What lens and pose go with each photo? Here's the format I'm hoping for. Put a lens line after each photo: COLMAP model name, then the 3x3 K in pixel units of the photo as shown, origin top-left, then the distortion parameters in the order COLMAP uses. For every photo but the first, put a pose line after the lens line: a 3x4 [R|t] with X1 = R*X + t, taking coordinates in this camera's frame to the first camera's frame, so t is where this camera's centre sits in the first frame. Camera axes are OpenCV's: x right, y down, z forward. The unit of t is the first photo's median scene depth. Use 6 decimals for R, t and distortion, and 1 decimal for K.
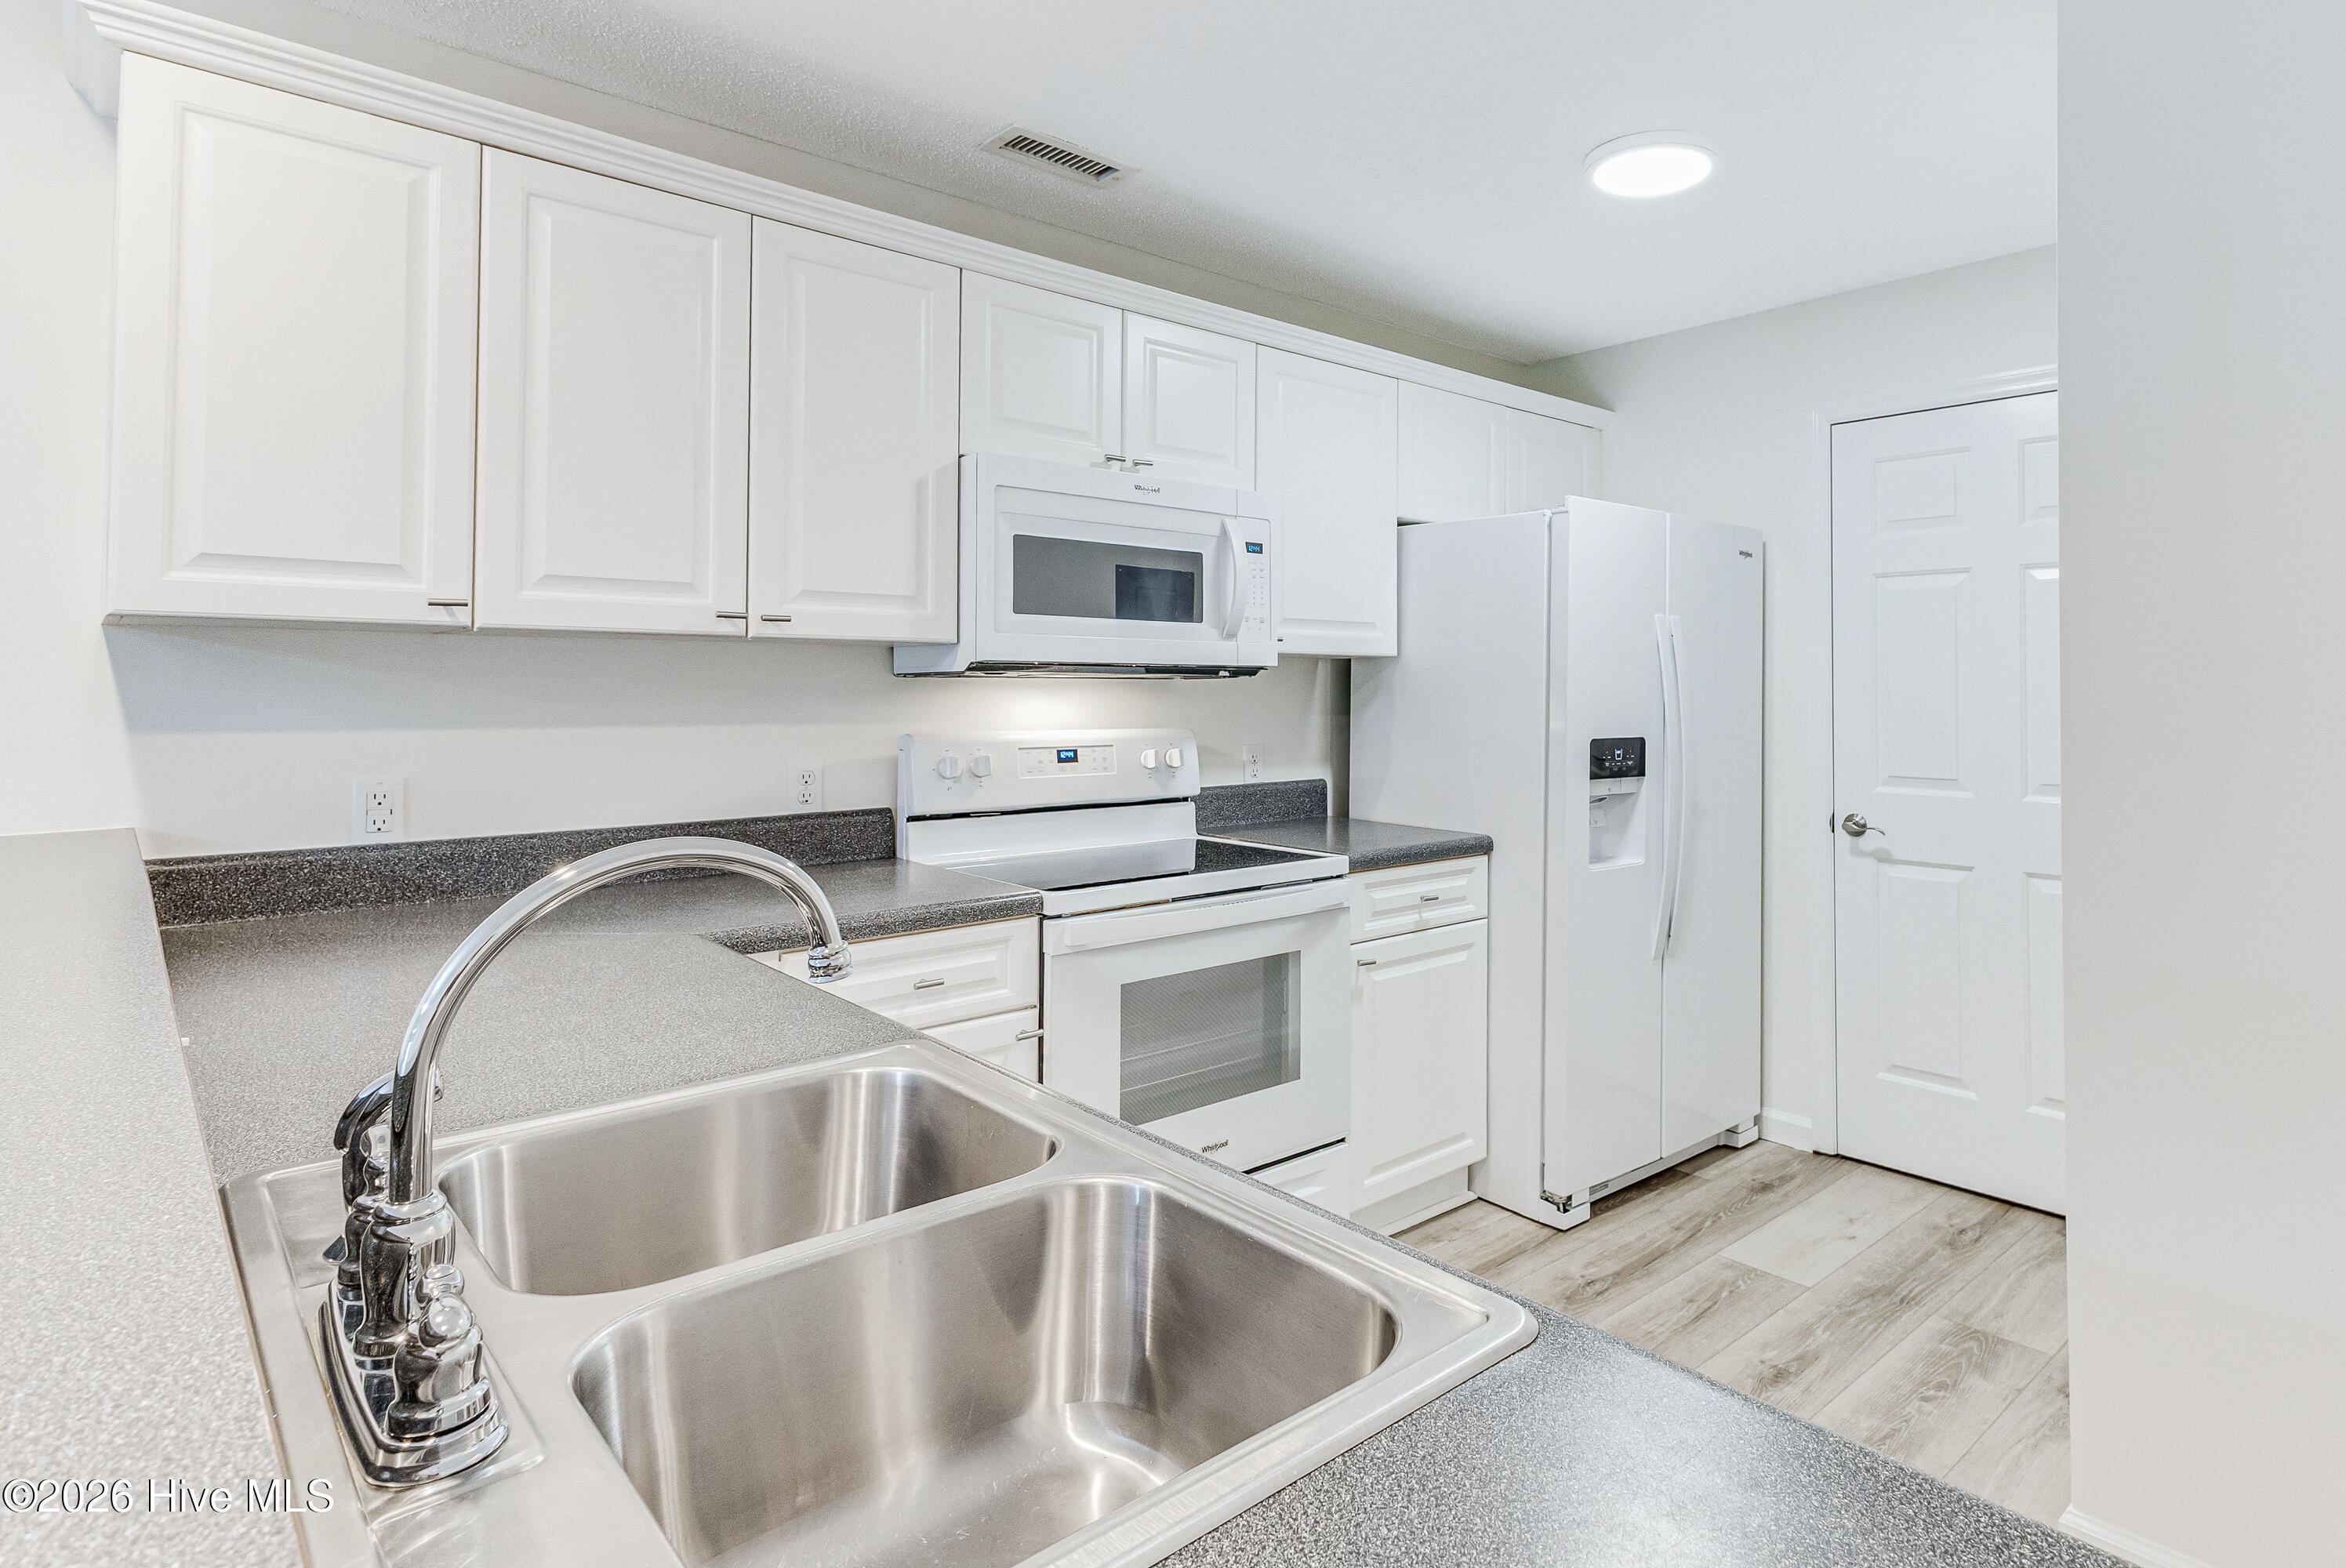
lens RADIAL K [[1270.5, 0, 1371.3], [0, 1270.5, 658.7], [0, 0, 1]] dist [0.010732, -0.000450]
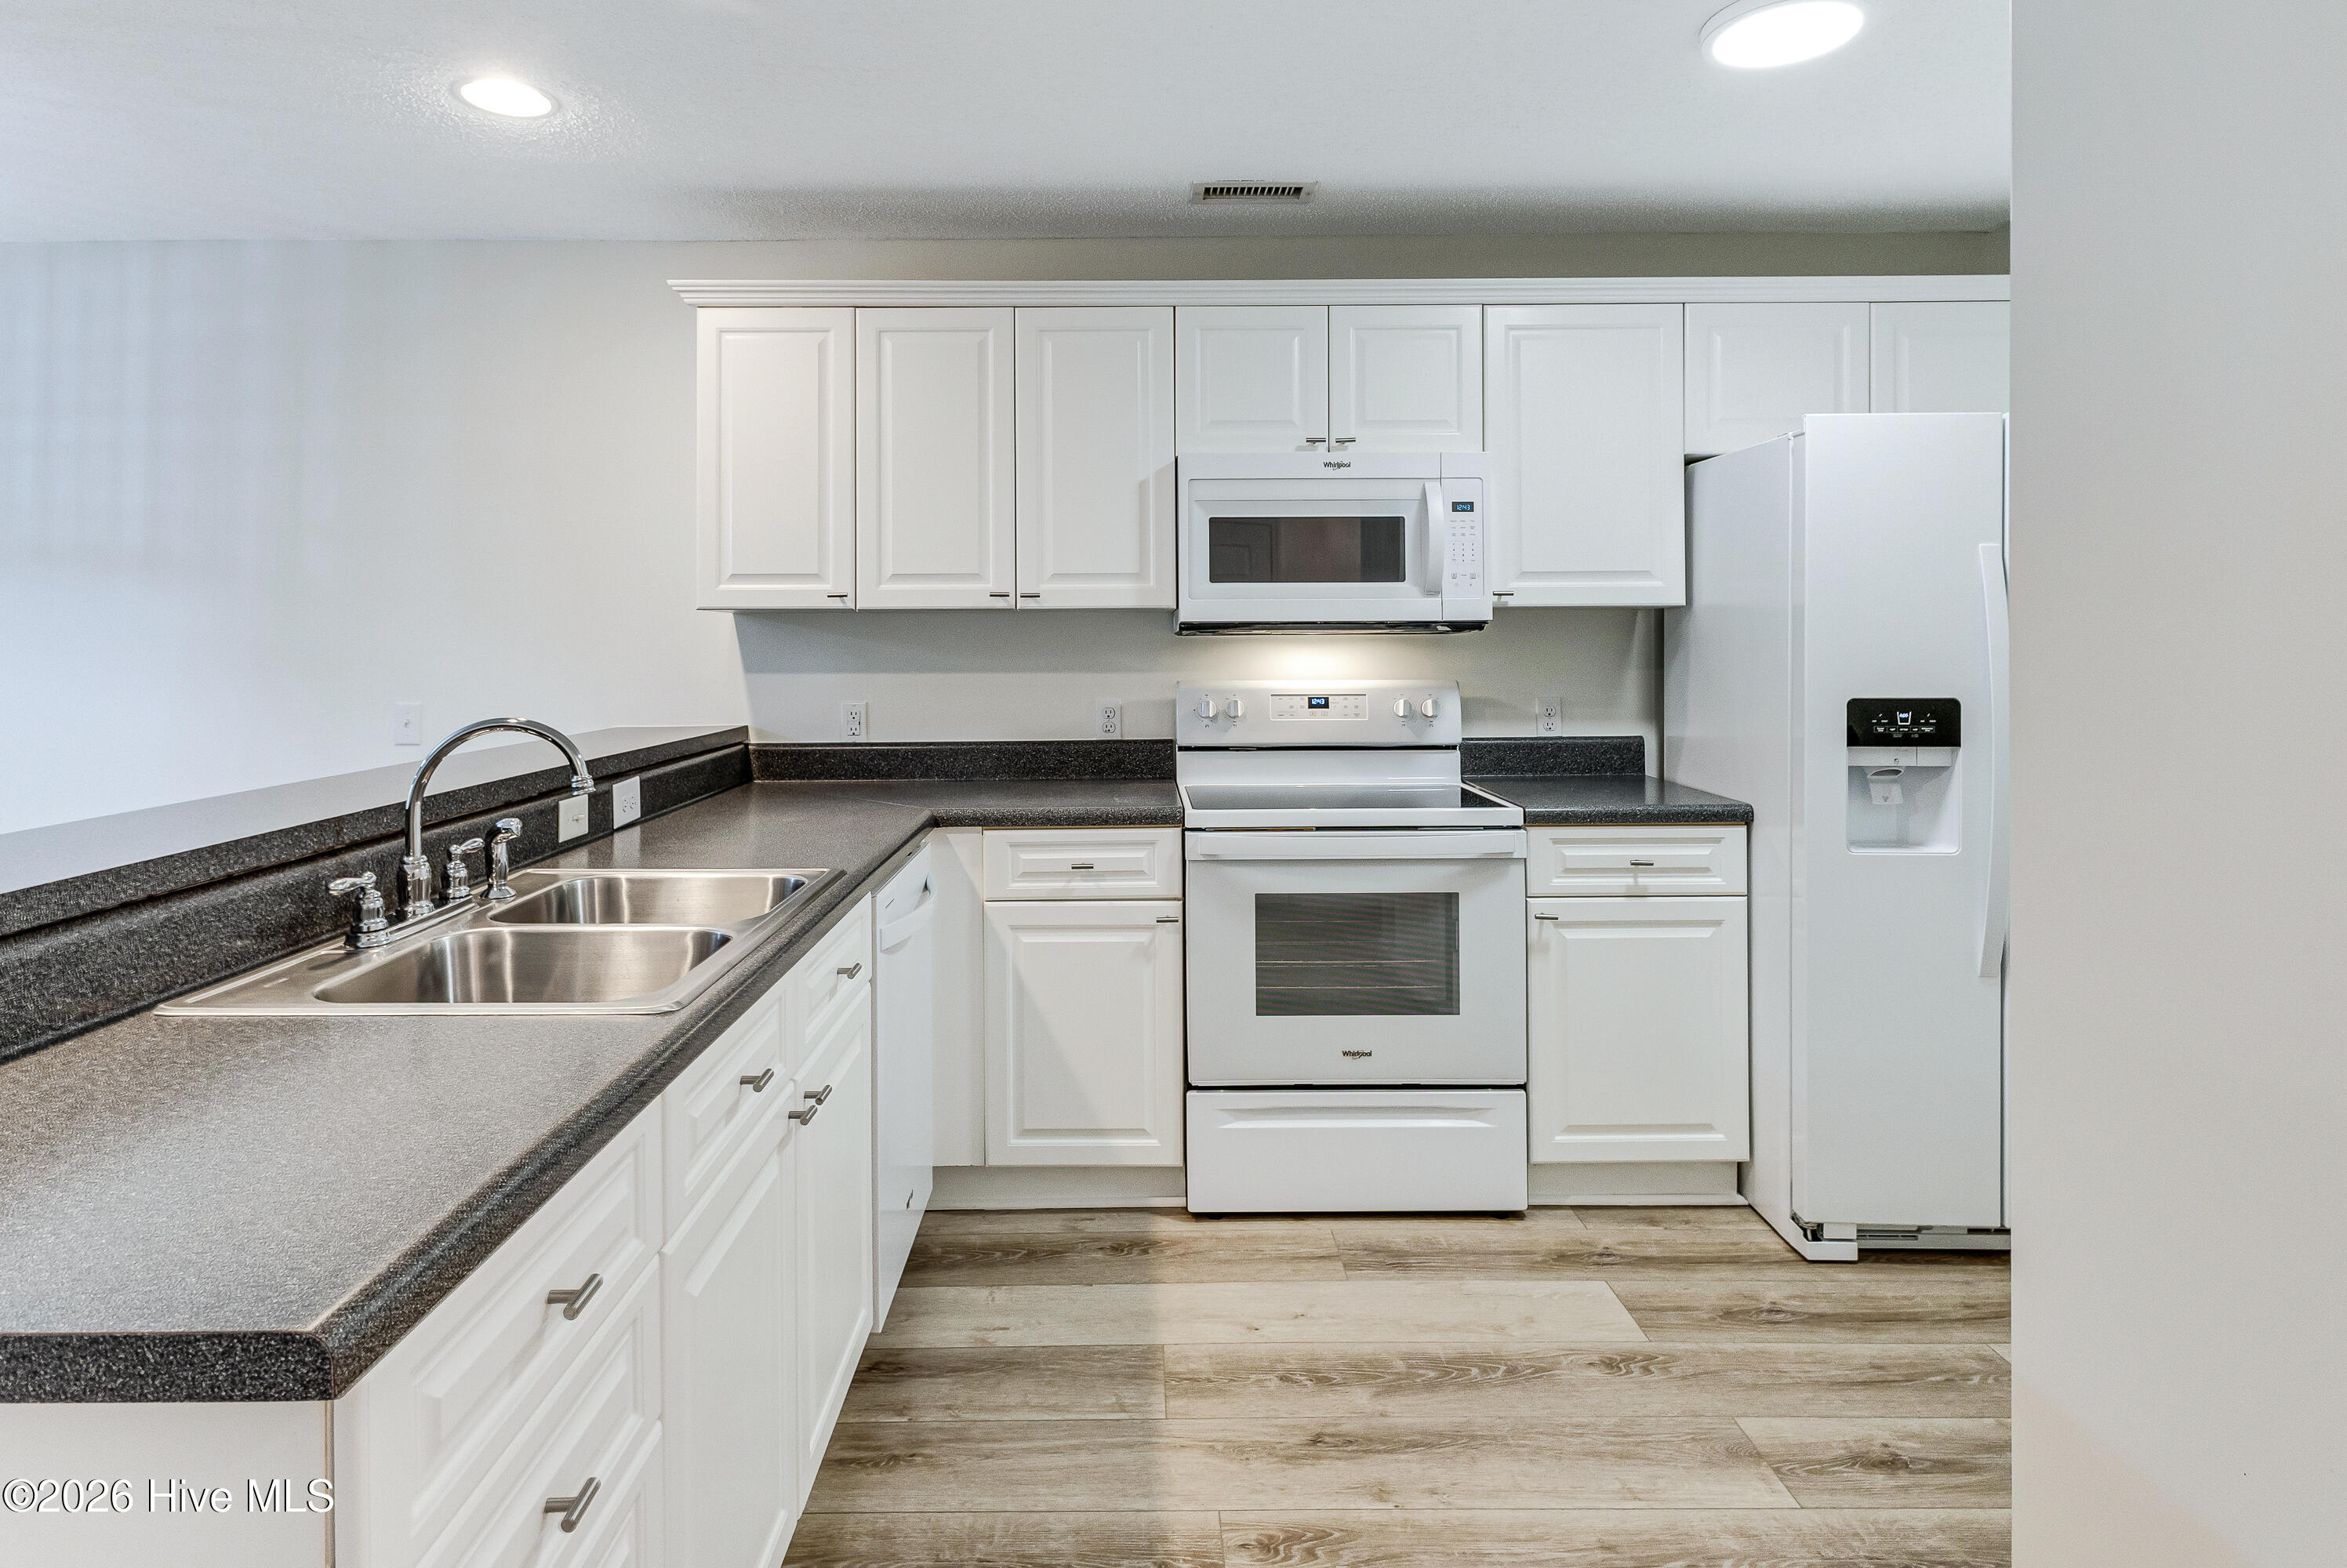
lens RADIAL K [[1299.0, 0, 1124.7], [0, 1299.0, 638.0], [0, 0, 1]] dist [0.000489, -0.000141]
pose [[0.708154, -0.011413, -0.705966, 0.467766], [0.024828, 0.999654, 0.008744, 0.003858], [0.705621, -0.023720, 0.708192, 0.051966]]
